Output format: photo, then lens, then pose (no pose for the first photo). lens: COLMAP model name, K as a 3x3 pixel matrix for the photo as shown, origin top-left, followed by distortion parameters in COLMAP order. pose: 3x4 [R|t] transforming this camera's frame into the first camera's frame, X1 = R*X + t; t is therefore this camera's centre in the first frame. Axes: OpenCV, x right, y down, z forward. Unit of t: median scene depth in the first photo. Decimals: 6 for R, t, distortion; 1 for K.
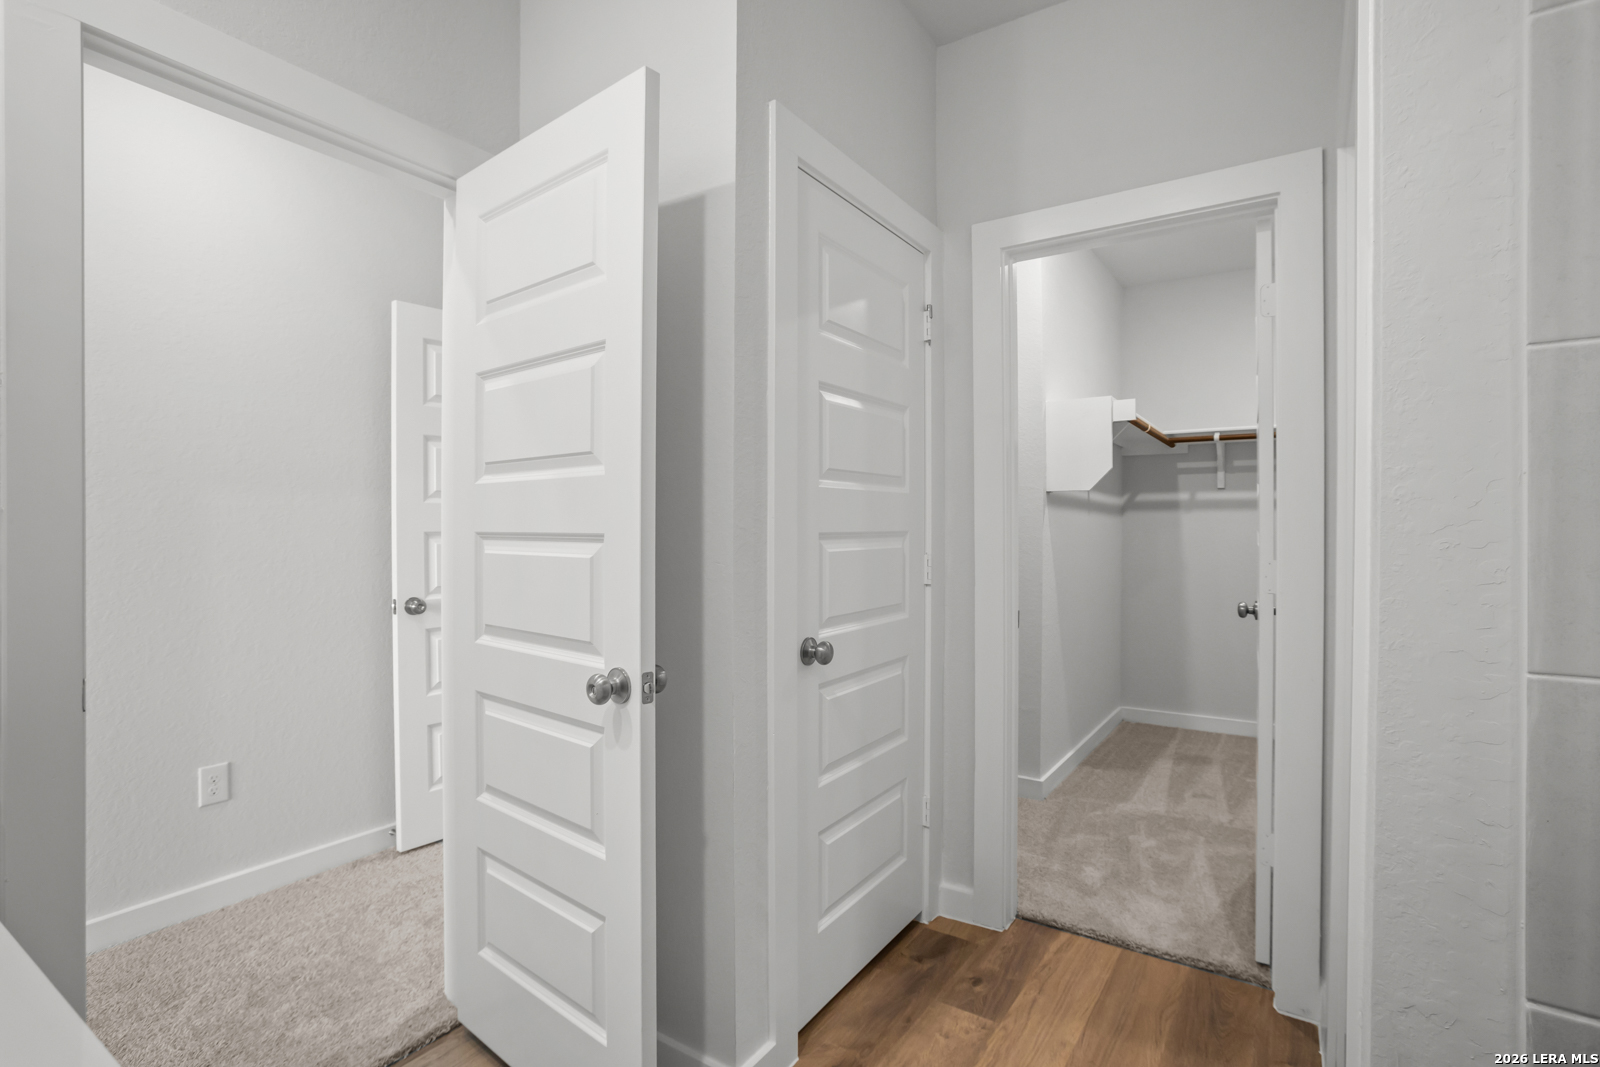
lens RADIAL K [[769.4, 0, 799.4], [0, 769.4, 520.3], [0, 0, 1]] dist [-0.000242, -0.000058]
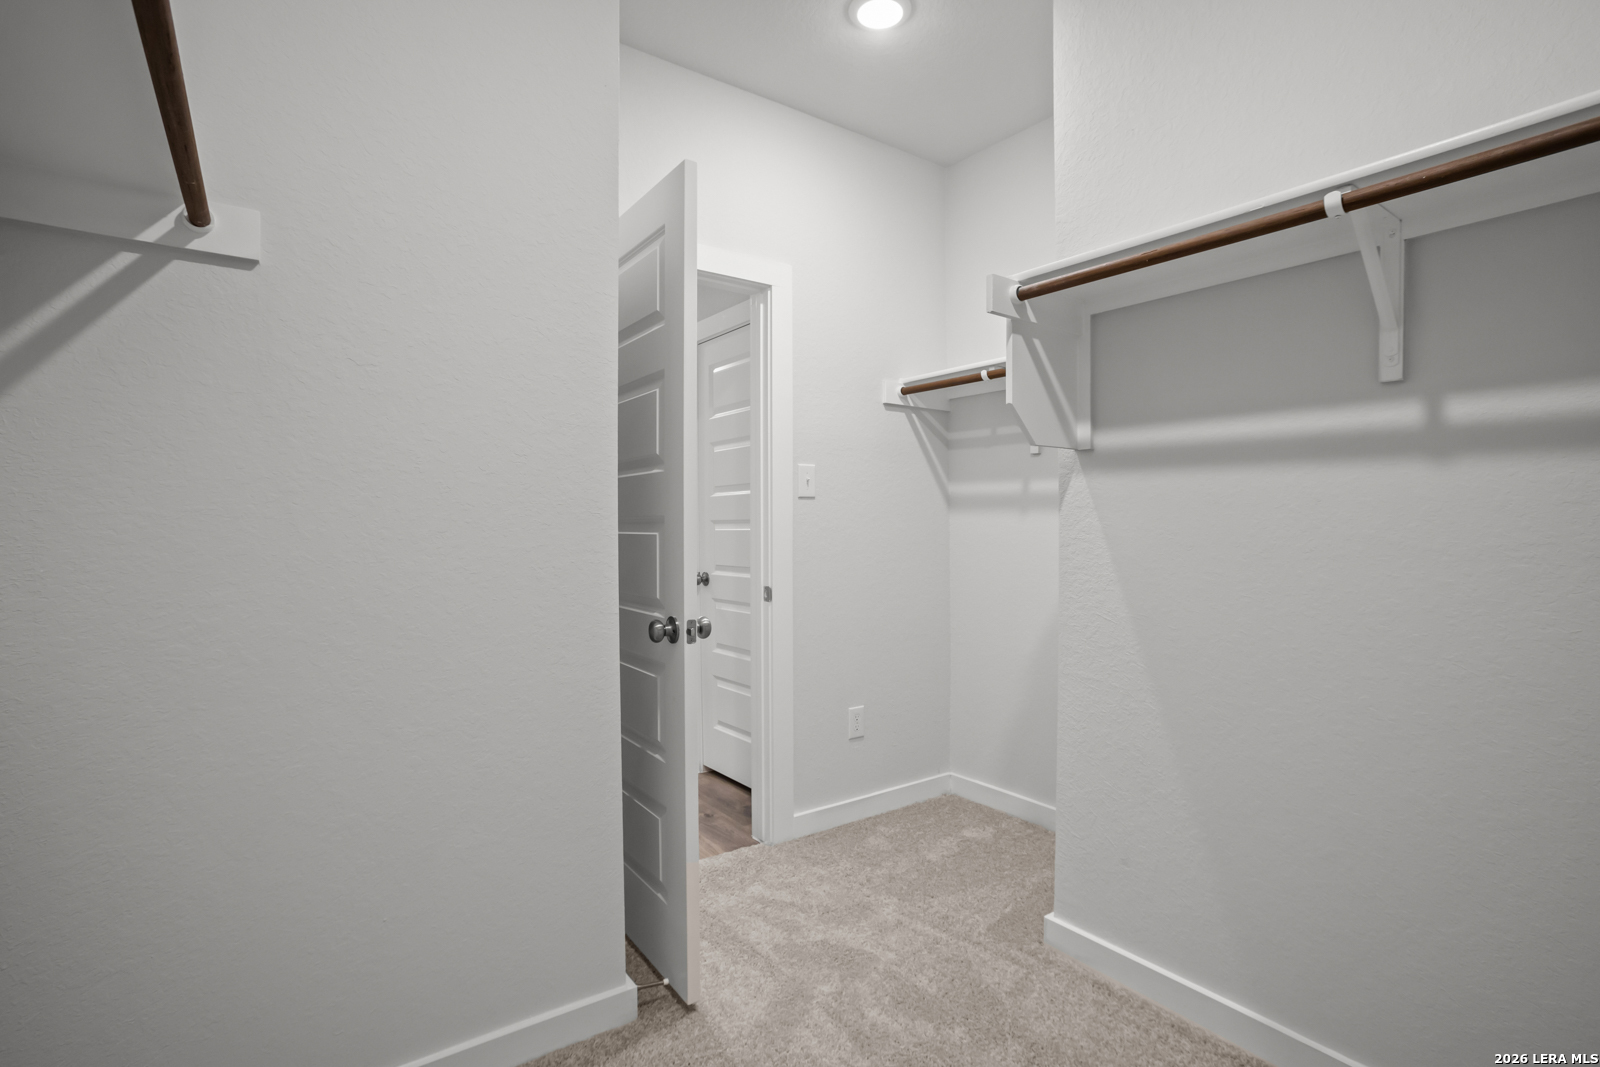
lens RADIAL K [[769.4, 0, 799.4], [0, 769.4, 520.3], [0, 0, 1]] dist [-0.000242, -0.000058]
pose [[-0.349399, 0.003081, -0.936969, 0.936960], [-0.005413, 0.999971, 0.005307, 0.002394], [0.936958, 0.006926, -0.349372, 0.996276]]
